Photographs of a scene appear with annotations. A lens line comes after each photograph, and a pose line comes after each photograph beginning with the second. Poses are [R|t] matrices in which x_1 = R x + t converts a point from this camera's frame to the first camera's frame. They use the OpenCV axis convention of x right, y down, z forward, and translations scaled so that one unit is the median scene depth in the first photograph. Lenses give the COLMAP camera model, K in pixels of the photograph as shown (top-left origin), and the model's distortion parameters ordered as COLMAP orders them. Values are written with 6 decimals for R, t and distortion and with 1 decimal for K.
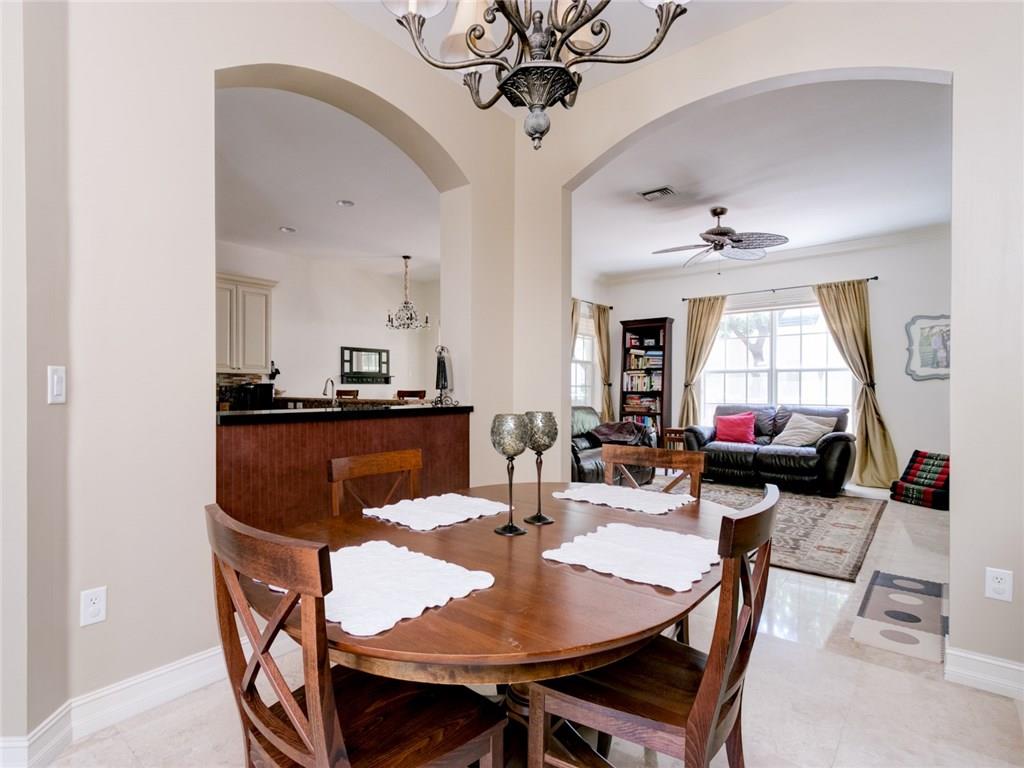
lens RADIAL K [[507.2, 0, 508.2], [0, 507.2, 395.7], [0, 0, 1]] dist [0.001570, 0.000168]
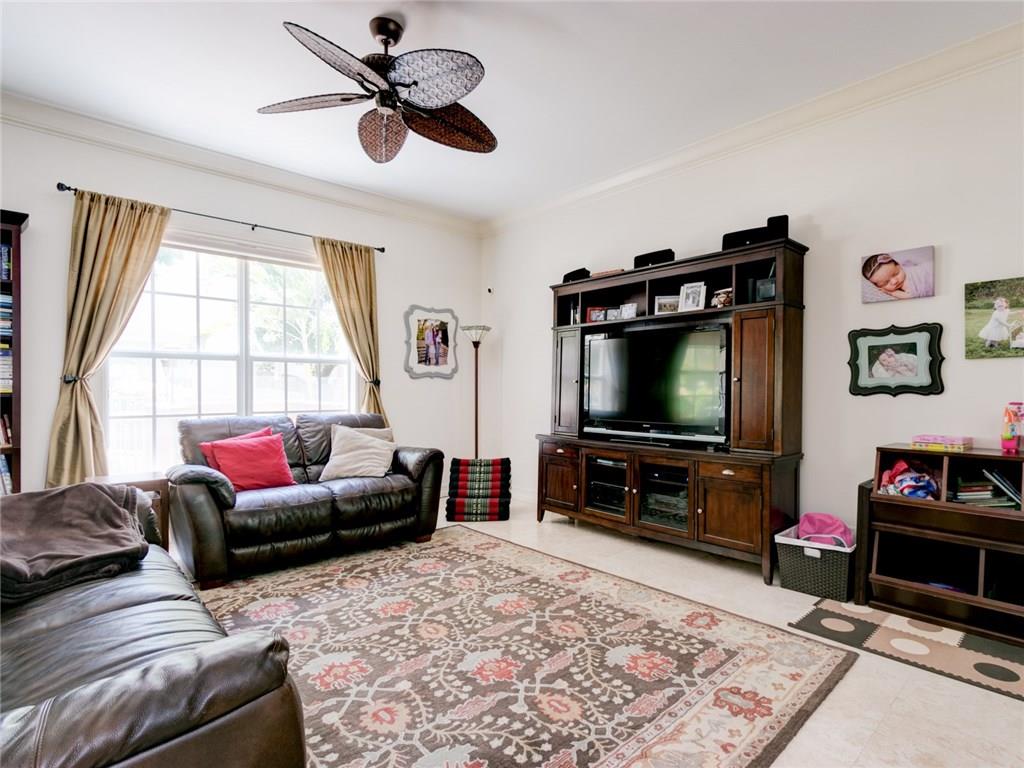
lens RADIAL K [[522.8, 0, 511.7], [0, 522.8, 390.8], [0, 0, 1]] dist [0.002399, 0.000208]
pose [[0.143094, -0.005832, 0.989692, -0.065995], [0.013136, 0.999906, 0.003993, -0.010174], [-0.989622, 0.012429, 0.143157, 0.702192]]
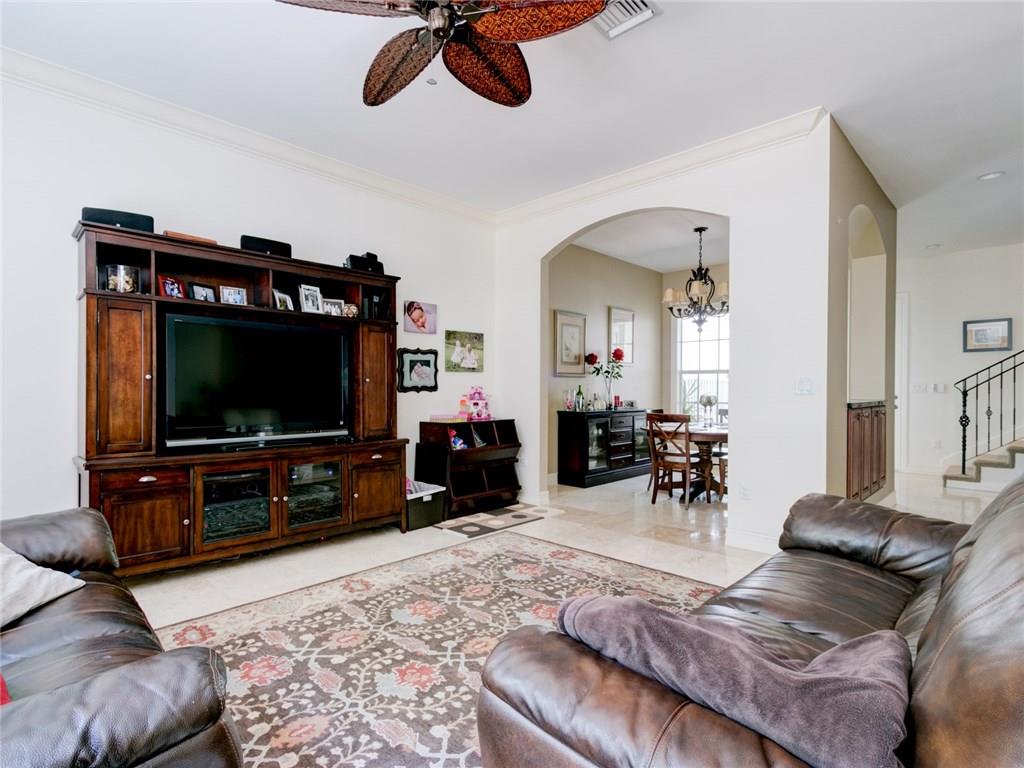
lens RADIAL K [[534.5, 0, 516.8], [0, 534.5, 391.1], [0, 0, 1]] dist [0.002582, 0.000371]
pose [[-0.998071, -0.004549, 0.061912, 0.288375], [-0.003302, 0.999790, 0.020232, -0.017540], [-0.061991, 0.019989, -0.997877, 1.227141]]
